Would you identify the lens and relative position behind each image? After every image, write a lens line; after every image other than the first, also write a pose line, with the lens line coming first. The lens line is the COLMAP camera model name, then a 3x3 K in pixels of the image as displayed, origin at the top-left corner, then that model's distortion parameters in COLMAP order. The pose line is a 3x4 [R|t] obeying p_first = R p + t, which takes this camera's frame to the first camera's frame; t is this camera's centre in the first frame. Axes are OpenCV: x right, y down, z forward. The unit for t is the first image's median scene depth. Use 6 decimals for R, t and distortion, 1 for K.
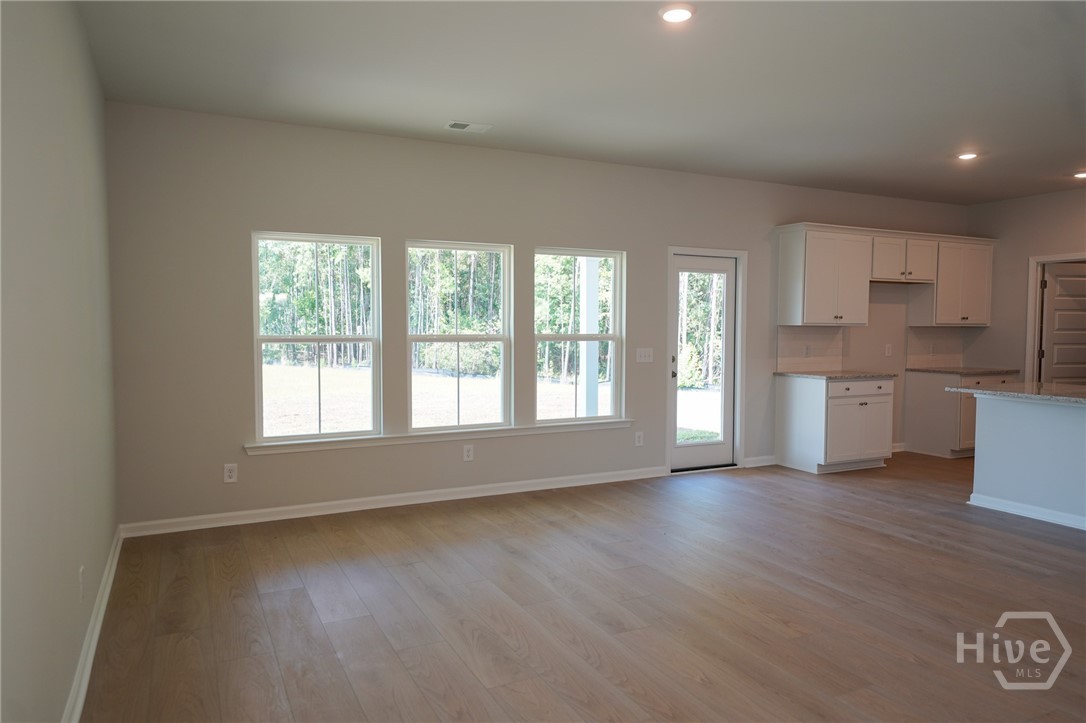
lens RADIAL K [[729.1, 0, 543.0], [0, 729.1, 361.5], [0, 0, 1]] dist [0.022074, 0.001596]
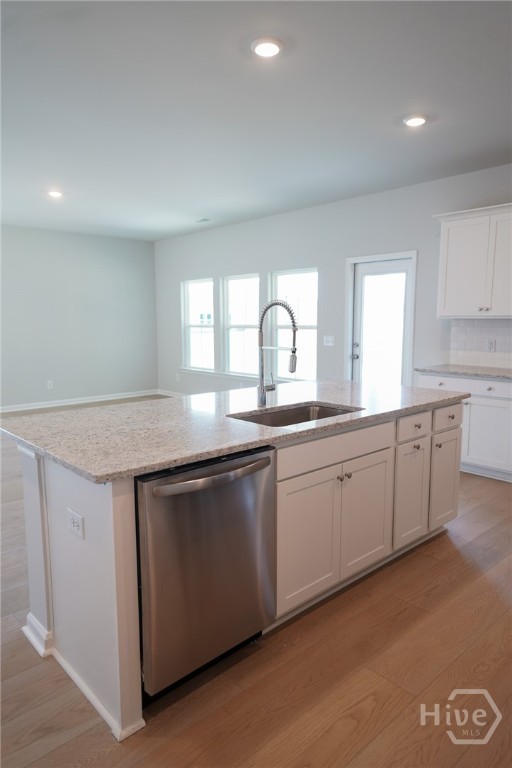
lens RADIAL K [[515.6, 0, 268.2], [0, 515.6, 385.3], [0, 0, 1]] dist [0.022074, 0.001596]
pose [[0.290243, 0.119943, -0.949406, 1.038945], [-0.039469, 0.992770, 0.113356, -0.031370], [0.956139, 0.004571, 0.292879, 0.596513]]
